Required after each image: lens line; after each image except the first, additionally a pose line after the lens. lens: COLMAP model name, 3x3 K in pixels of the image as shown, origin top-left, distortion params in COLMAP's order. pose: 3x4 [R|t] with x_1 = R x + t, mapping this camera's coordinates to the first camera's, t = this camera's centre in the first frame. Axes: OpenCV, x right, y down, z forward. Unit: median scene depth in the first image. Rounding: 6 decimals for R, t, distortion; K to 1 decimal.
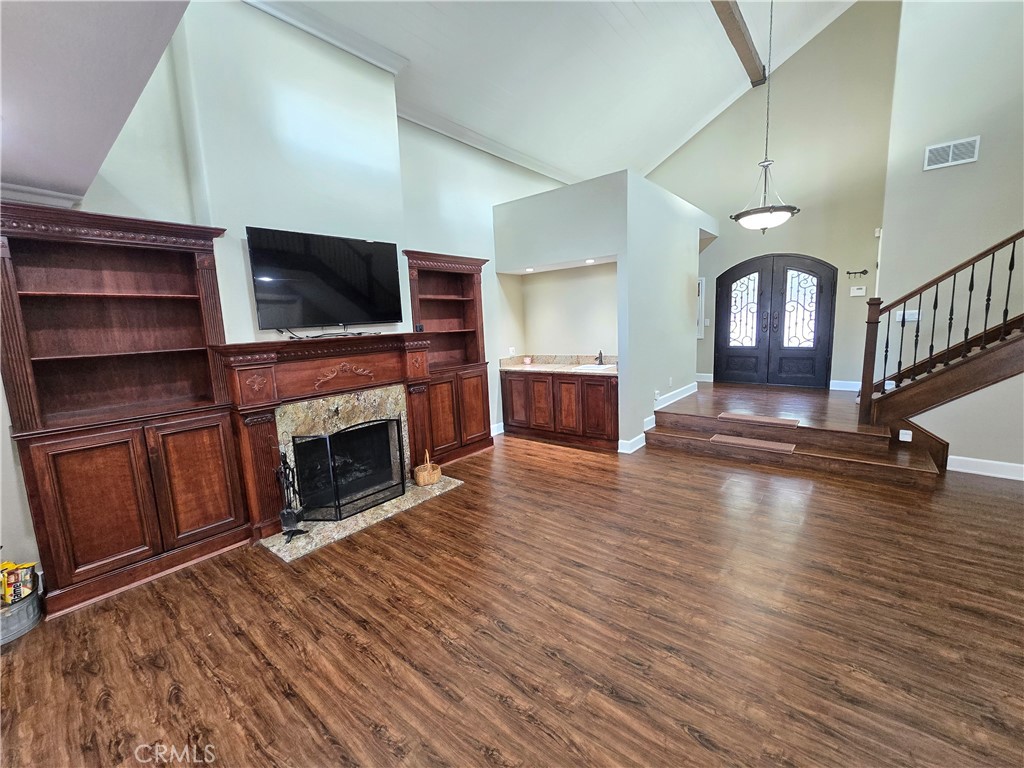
lens RADIAL K [[422.8, 0, 514.2], [0, 422.8, 378.0], [0, 0, 1]] dist [-0.007416, 0.002670]
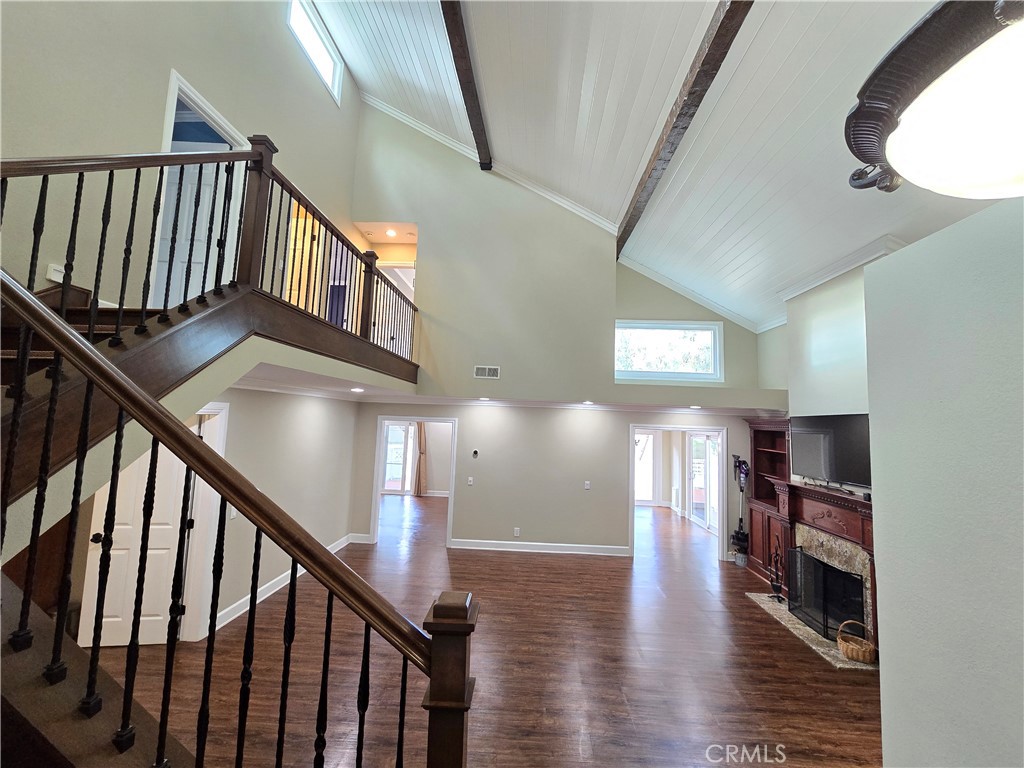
lens RADIAL K [[422.8, 0, 520.1], [0, 422.8, 380.1], [0, 0, 1]] dist [-0.007416, 0.002670]
pose [[-0.793803, -0.047633, -0.606306, 1.099831], [-0.089934, 0.995162, 0.039564, -0.379789], [0.601488, 0.085933, -0.794246, 1.357839]]
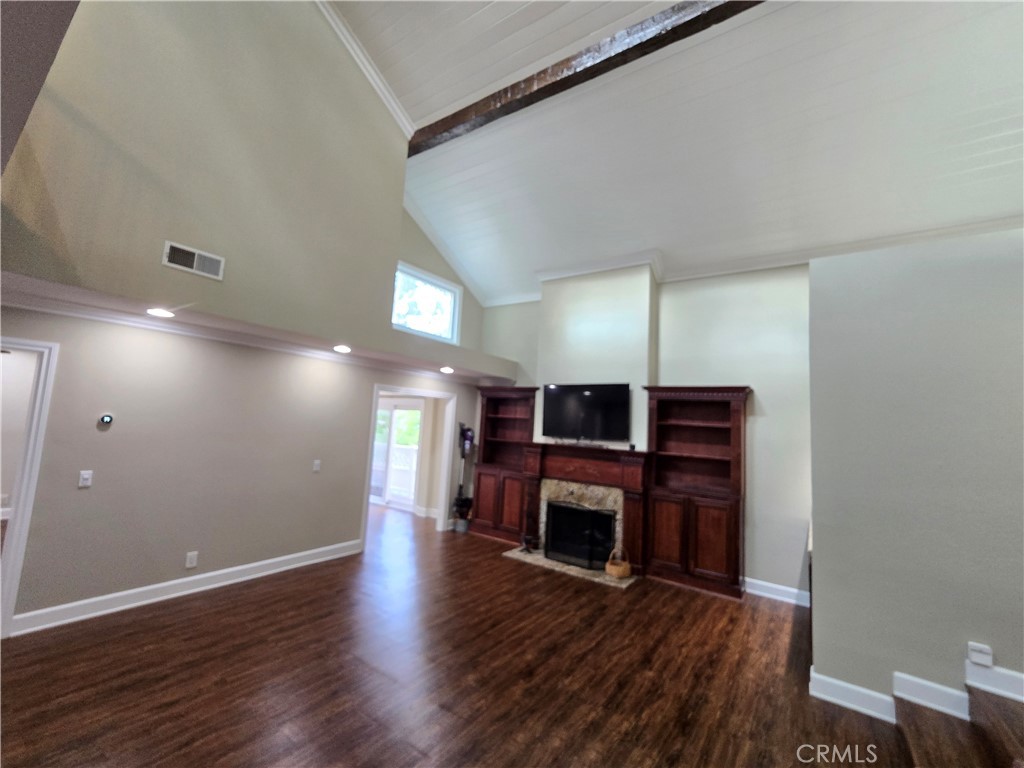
lens RADIAL K [[422.8, 0, 514.4], [0, 422.8, 379.9], [0, 0, 1]] dist [-0.007416, 0.002670]
pose [[0.073875, -0.058049, -0.995577, 1.079832], [-0.198113, 0.977553, -0.071699, -0.164752], [0.977391, 0.202534, 0.060716, 0.578390]]
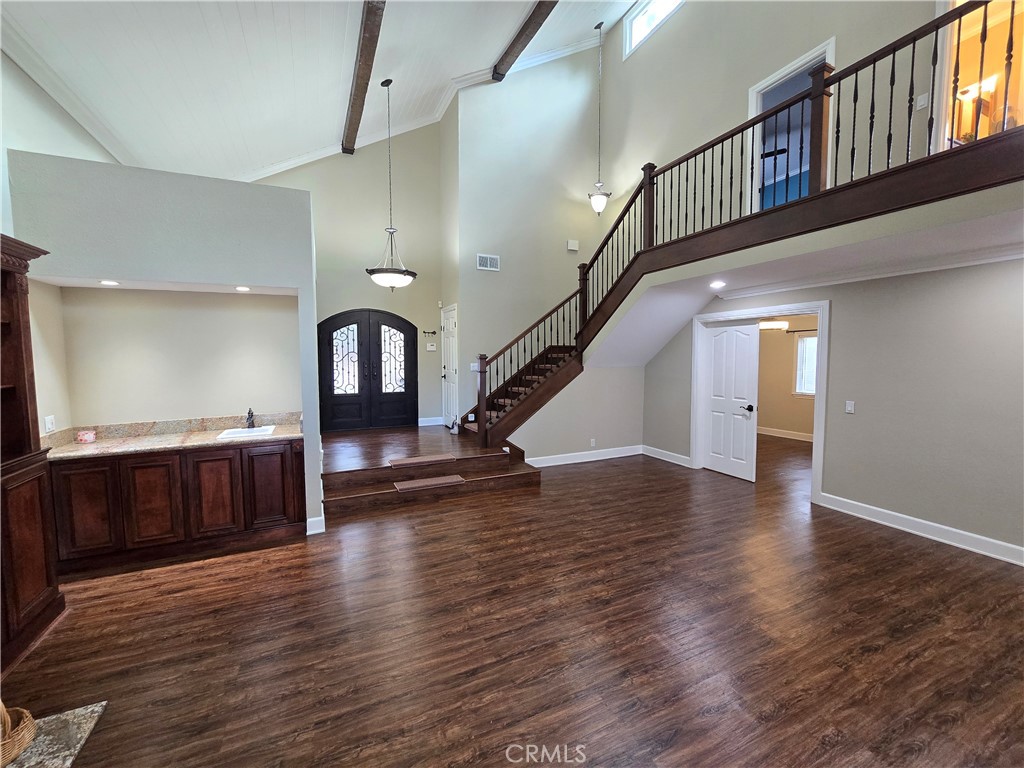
lens RADIAL K [[422.8, 0, 512.8], [0, 422.8, 380.2], [0, 0, 1]] dist [-0.007416, 0.002670]
pose [[0.430413, -0.016734, 0.902477, -0.372872], [0.110054, 0.993342, -0.034069, -0.053740], [-0.895898, 0.113984, 0.429389, 0.364995]]
